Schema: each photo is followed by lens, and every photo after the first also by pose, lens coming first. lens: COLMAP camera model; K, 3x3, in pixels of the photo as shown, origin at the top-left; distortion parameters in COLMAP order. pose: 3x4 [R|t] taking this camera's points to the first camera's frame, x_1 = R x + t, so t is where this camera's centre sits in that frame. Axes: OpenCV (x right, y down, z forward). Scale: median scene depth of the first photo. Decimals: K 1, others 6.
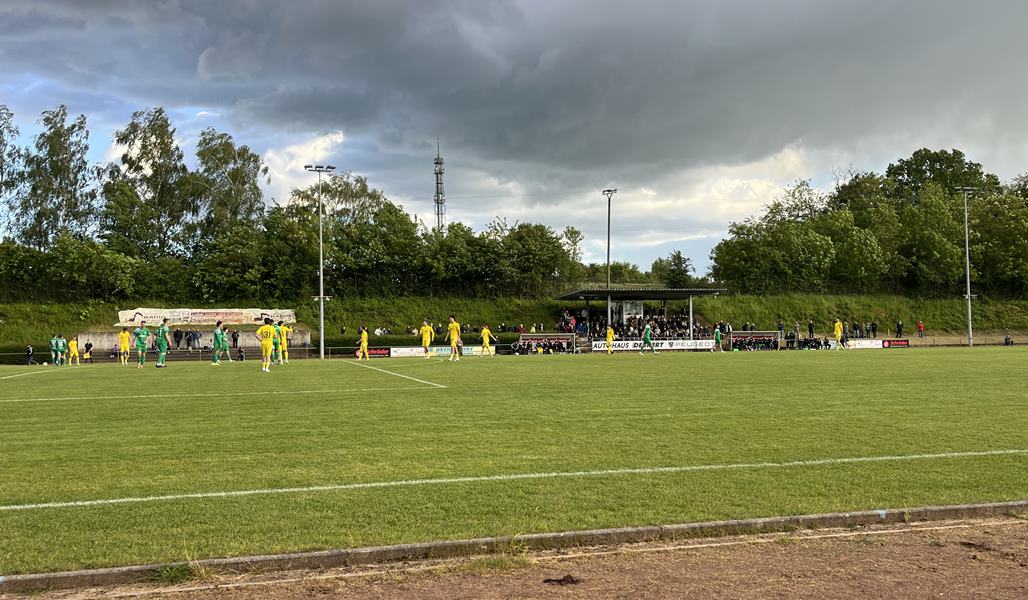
lens RADIAL K [[918.7, 0, 501.5], [0, 918.7, 312.6], [0, 0, 1]] dist [0.048533, -0.040535]
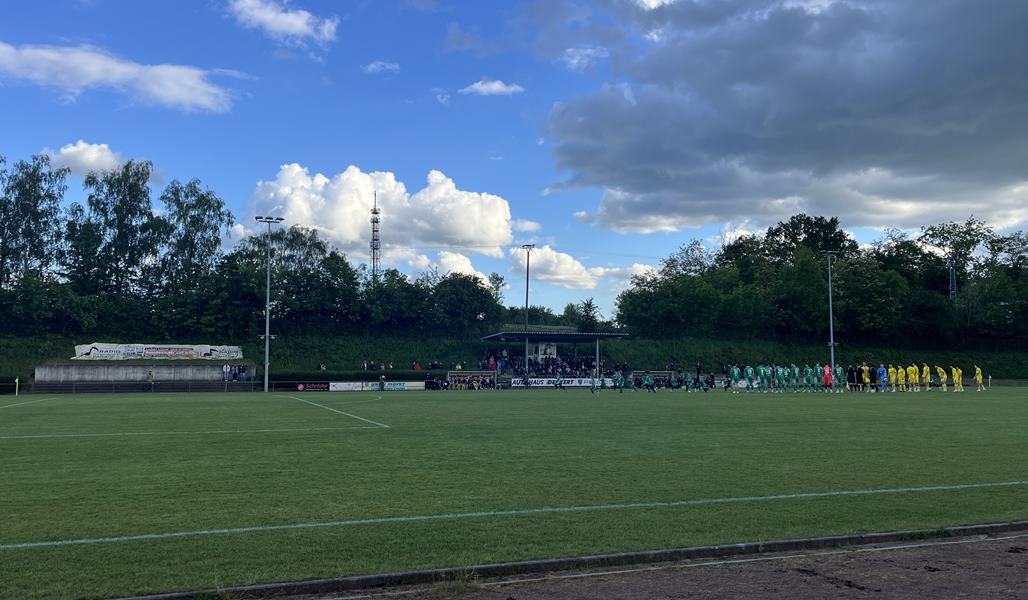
lens RADIAL K [[869.4, 0, 496.6], [0, 869.4, 300.6], [0, 0, 1]] dist [0.044947, -0.024279]
pose [[0.995836, 0.022012, 0.088465, -0.026177], [-0.018562, 0.999042, -0.039634, -0.035986], [-0.089252, 0.037827, 0.995290, -0.104312]]
